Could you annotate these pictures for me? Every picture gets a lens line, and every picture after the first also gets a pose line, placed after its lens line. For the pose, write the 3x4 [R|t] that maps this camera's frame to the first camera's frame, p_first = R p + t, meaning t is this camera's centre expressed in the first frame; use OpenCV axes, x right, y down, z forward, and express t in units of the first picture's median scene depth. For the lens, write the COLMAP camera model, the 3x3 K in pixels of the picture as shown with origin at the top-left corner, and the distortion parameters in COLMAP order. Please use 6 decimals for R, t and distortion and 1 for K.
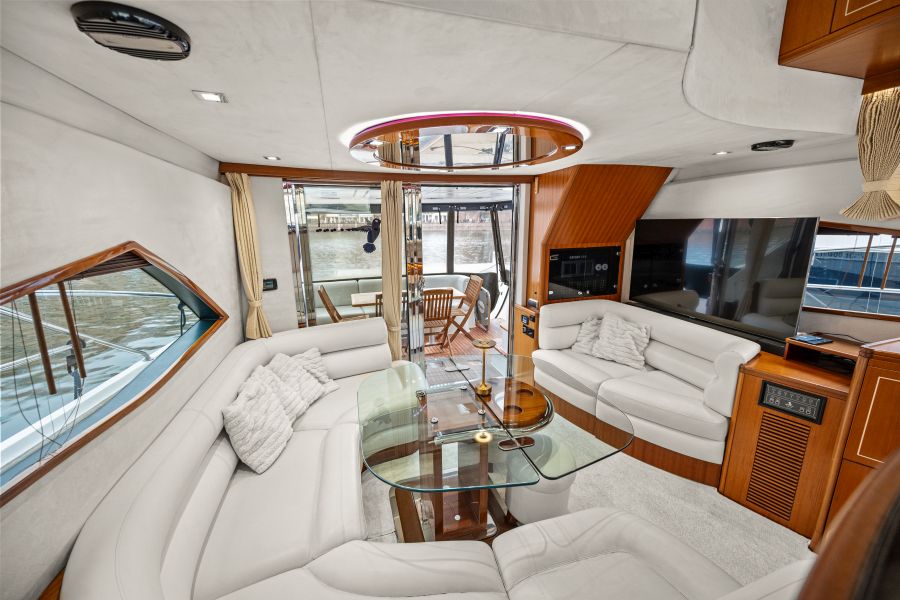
lens RADIAL K [[351.4, 0, 451.1], [0, 351.4, 295.8], [0, 0, 1]] dist [-0.003503, 0.001005]
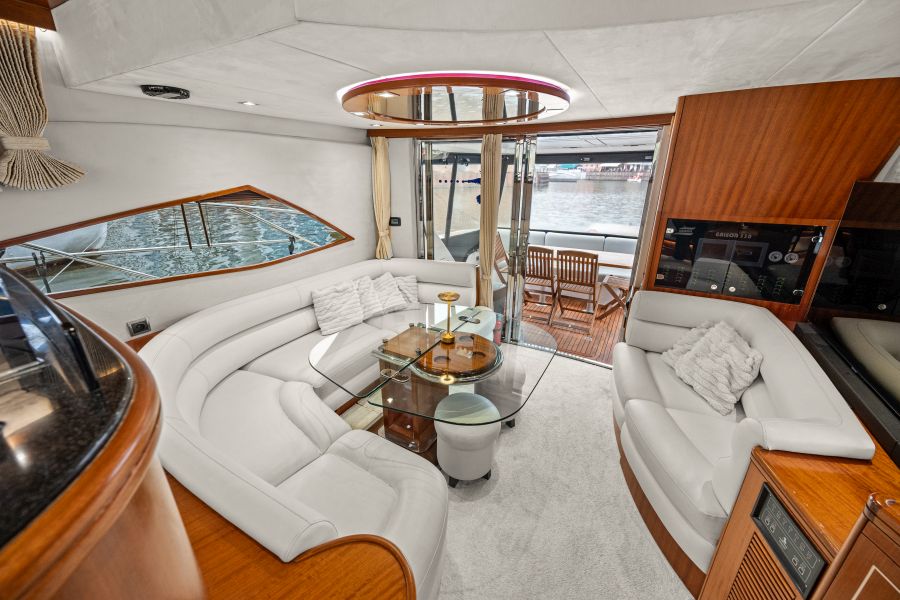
lens RADIAL K [[351.4, 0, 451.4], [0, 351.4, 297.8], [0, 0, 1]] dist [-0.003503, 0.001005]
pose [[0.699450, 0.257287, -0.666763, 0.566815], [-0.159316, 0.965607, 0.205477, -0.056878], [0.696698, -0.037494, 0.716384, 0.170281]]
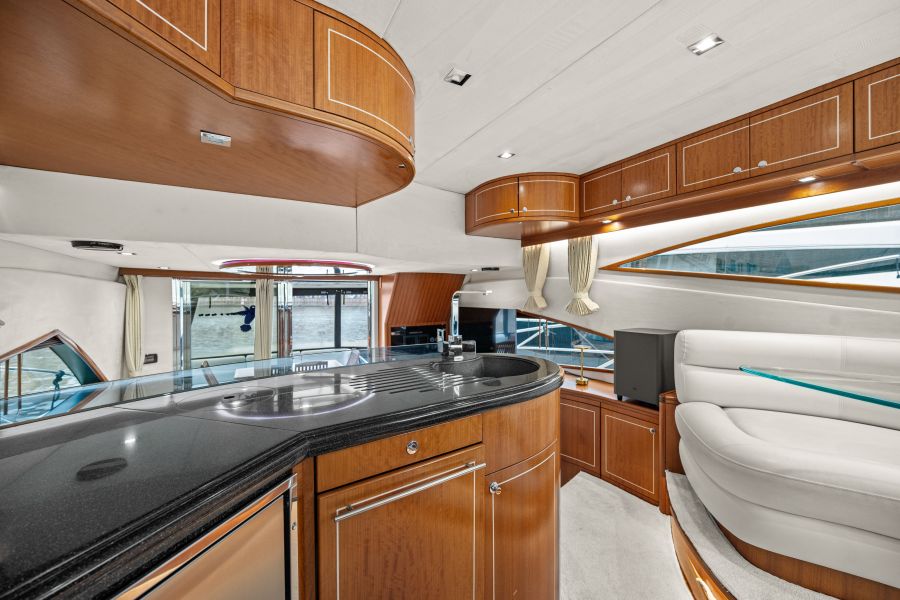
lens RADIAL K [[351.4, 0, 451.8], [0, 351.4, 298.0], [0, 0, 1]] dist [-0.003503, 0.001005]
pose [[0.975092, 0.008102, 0.221651, 0.237079], [0.037265, 0.979143, -0.199727, 0.043744], [-0.218646, 0.203012, 0.954453, -0.445032]]
